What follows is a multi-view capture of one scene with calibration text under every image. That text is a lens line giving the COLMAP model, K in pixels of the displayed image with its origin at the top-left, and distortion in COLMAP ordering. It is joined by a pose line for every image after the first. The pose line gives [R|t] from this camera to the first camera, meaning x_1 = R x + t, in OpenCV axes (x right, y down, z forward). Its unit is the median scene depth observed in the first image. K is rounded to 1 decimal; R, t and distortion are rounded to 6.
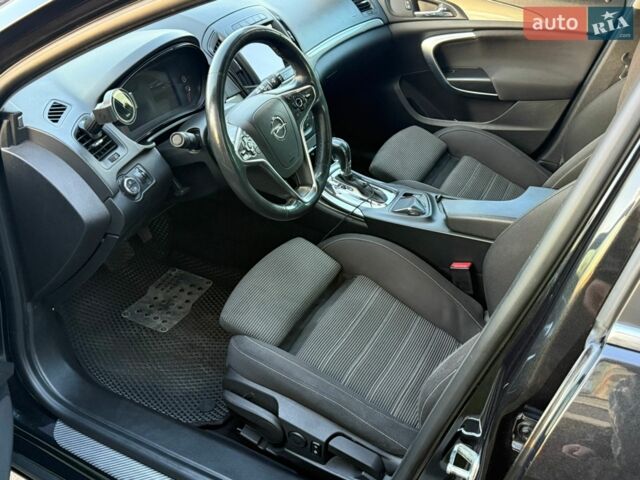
lens RADIAL K [[654.4, 0, 320.0], [0, 654.4, 240.0], [0, 0, 1]] dist [0.189356, -0.412182]
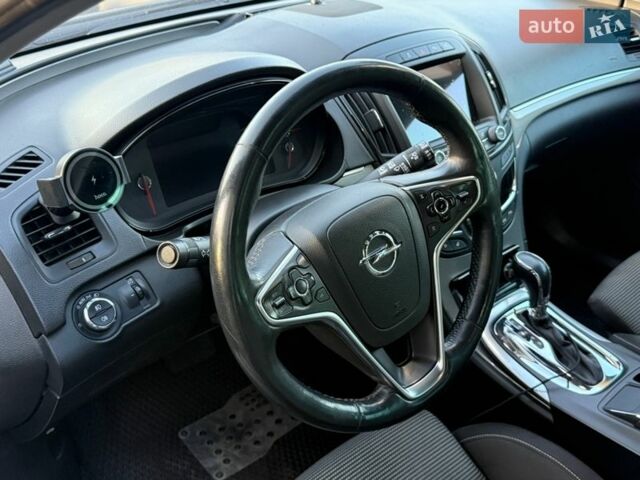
lens RADIAL K [[654.4, 0, 320.0], [0, 654.4, 240.0], [0, 0, 1]] dist [0.189356, -0.412182]
pose [[0.922075, 0.187654, -0.338474, 0.062305], [-0.199533, 0.979891, -0.000306, -0.158036], [0.331610, 0.067819, 0.940976, 0.454348]]
